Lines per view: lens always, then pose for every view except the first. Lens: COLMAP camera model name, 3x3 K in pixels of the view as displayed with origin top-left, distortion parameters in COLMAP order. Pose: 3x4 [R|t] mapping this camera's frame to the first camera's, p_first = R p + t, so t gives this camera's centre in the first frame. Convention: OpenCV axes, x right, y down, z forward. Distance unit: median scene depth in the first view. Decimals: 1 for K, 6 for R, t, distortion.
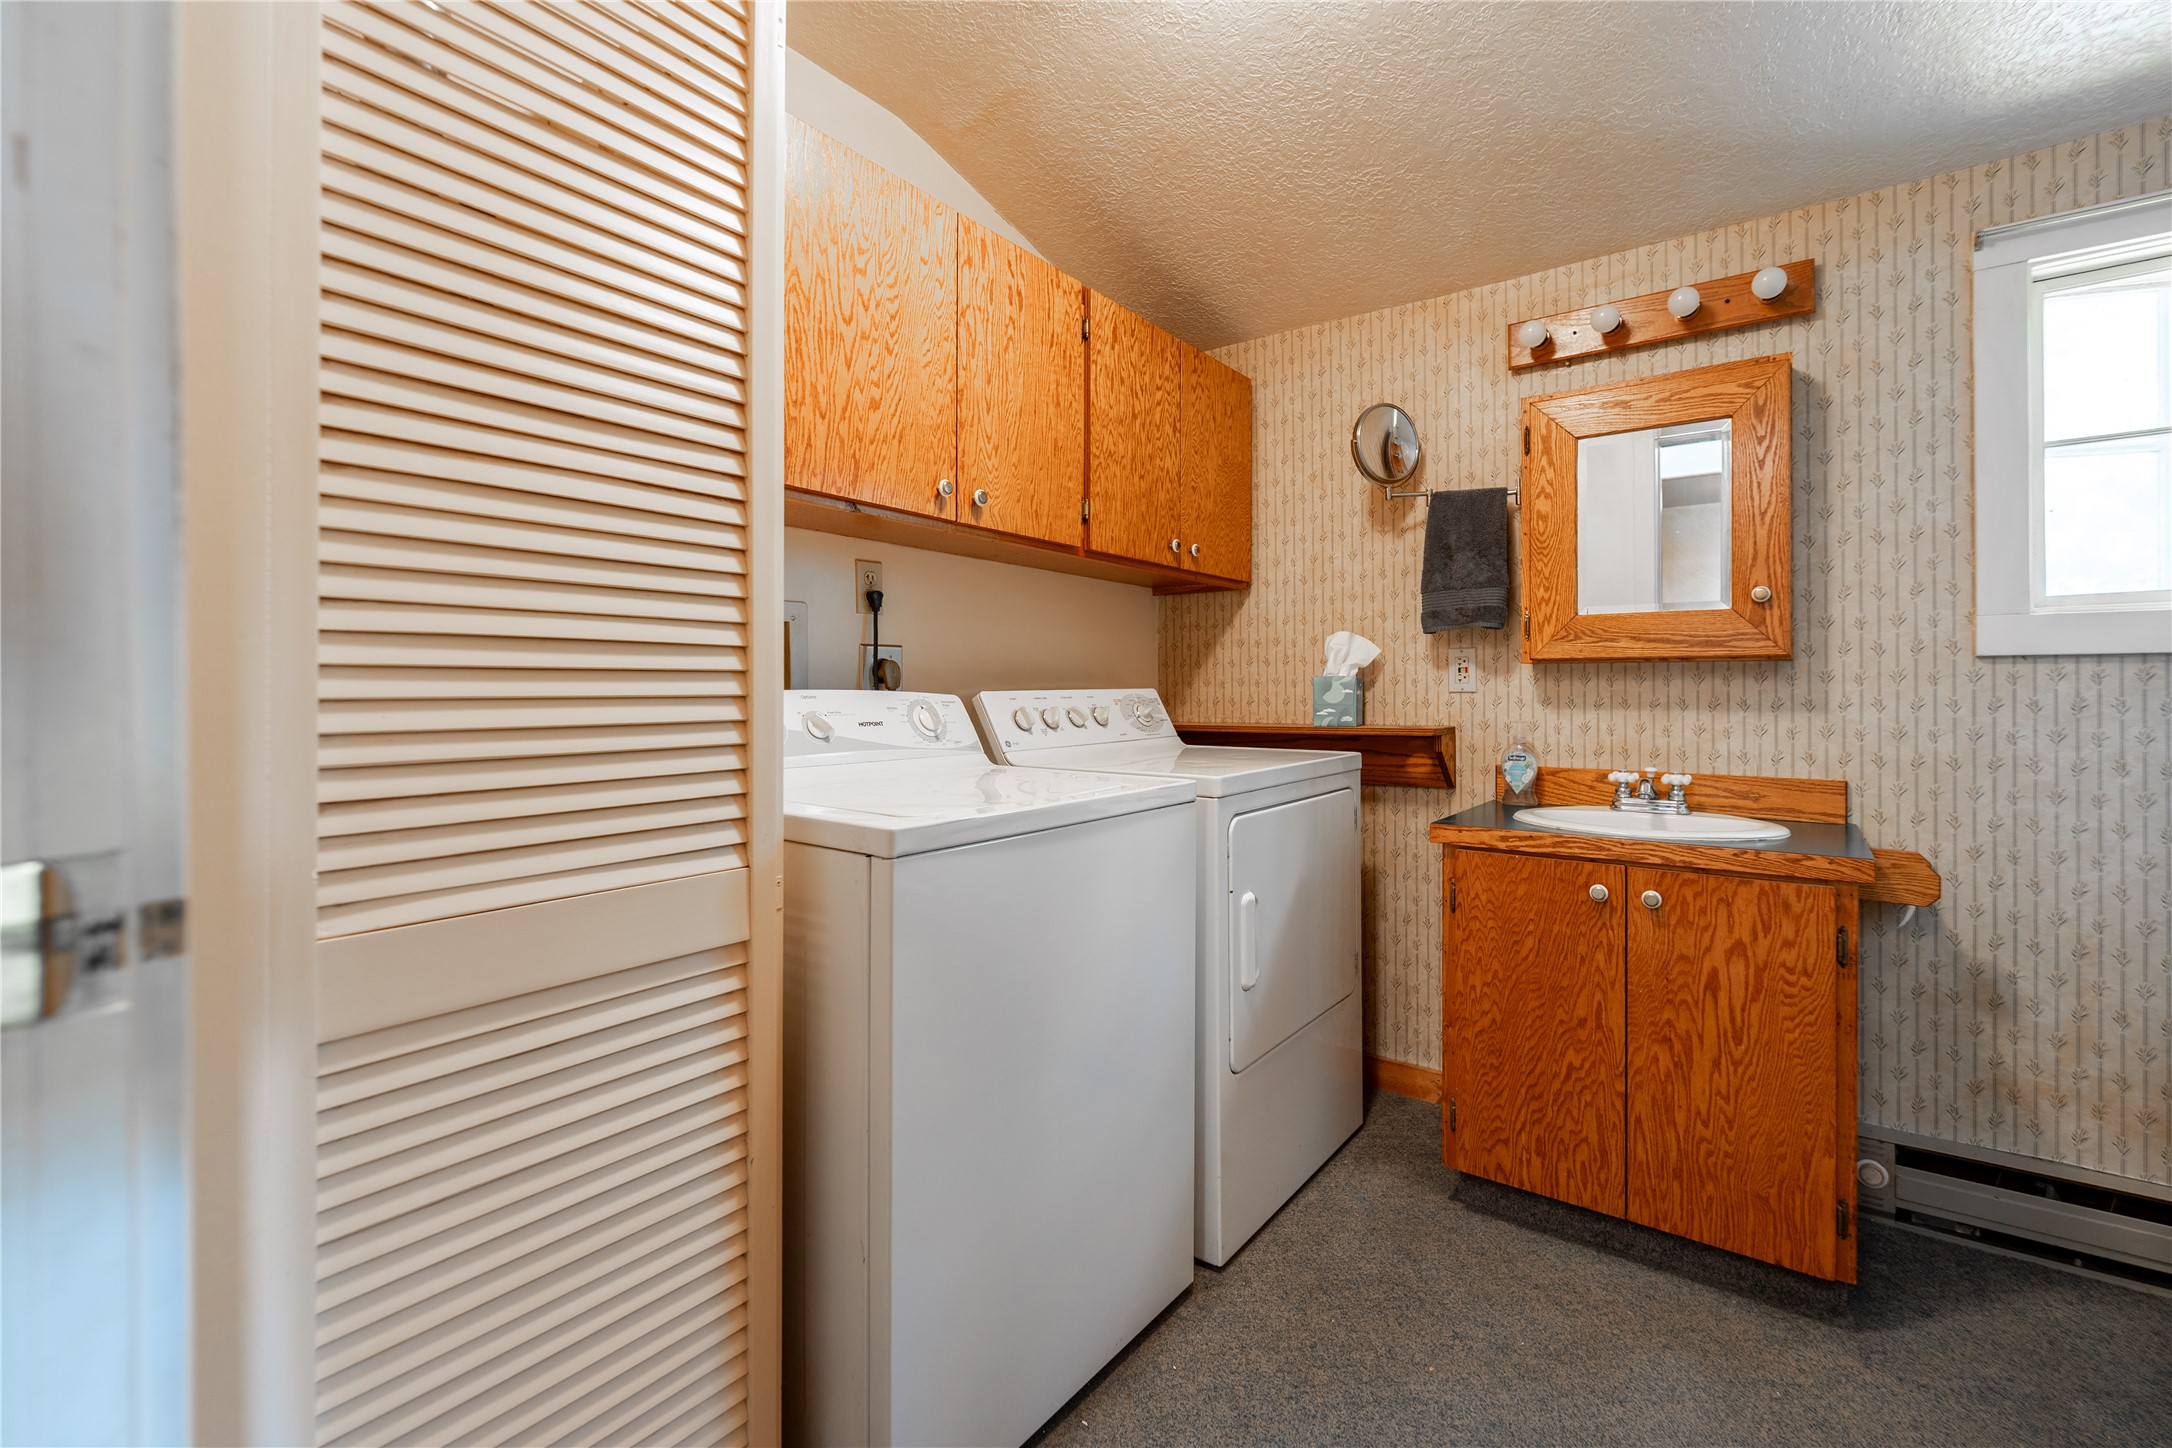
lens RADIAL K [[892.5, 0, 1120.1], [0, 892.5, 686.8], [0, 0, 1]] dist [-0.000285, 0.000209]
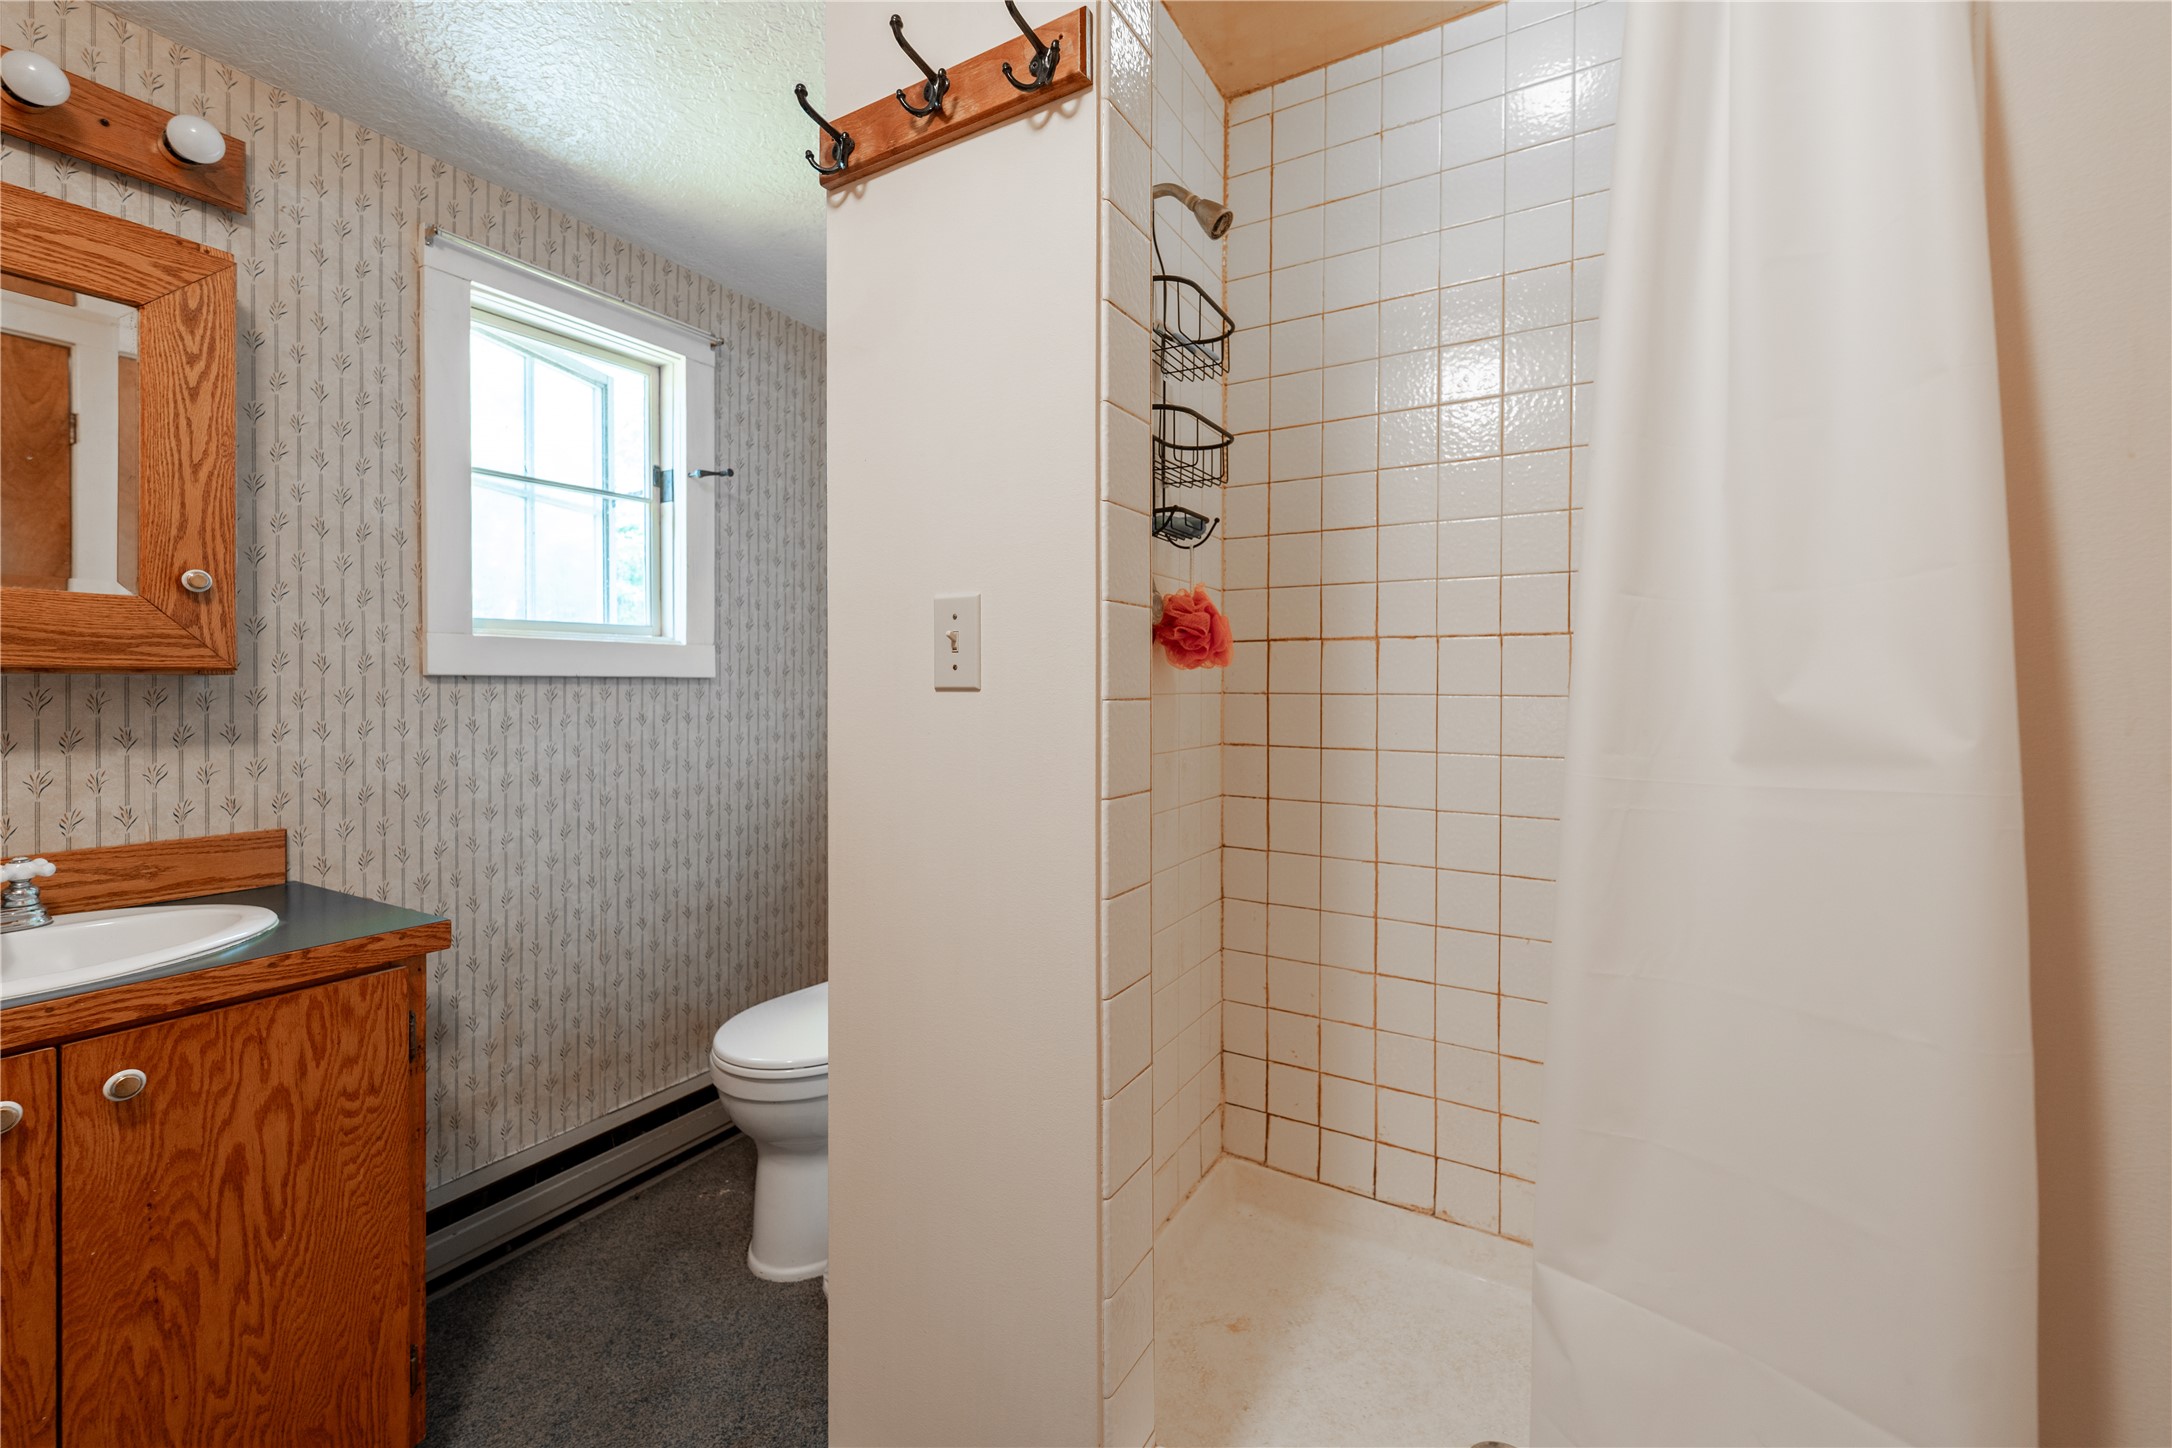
lens RADIAL K [[892.5, 0, 1088.1], [0, 892.5, 688.5], [0, 0, 1]] dist [-0.000285, 0.000209]
pose [[-0.102565, -0.003877, 0.994719, -0.051253], [-0.002718, 0.999990, 0.003618, -0.025924], [-0.994723, -0.002333, -0.102574, 0.405921]]
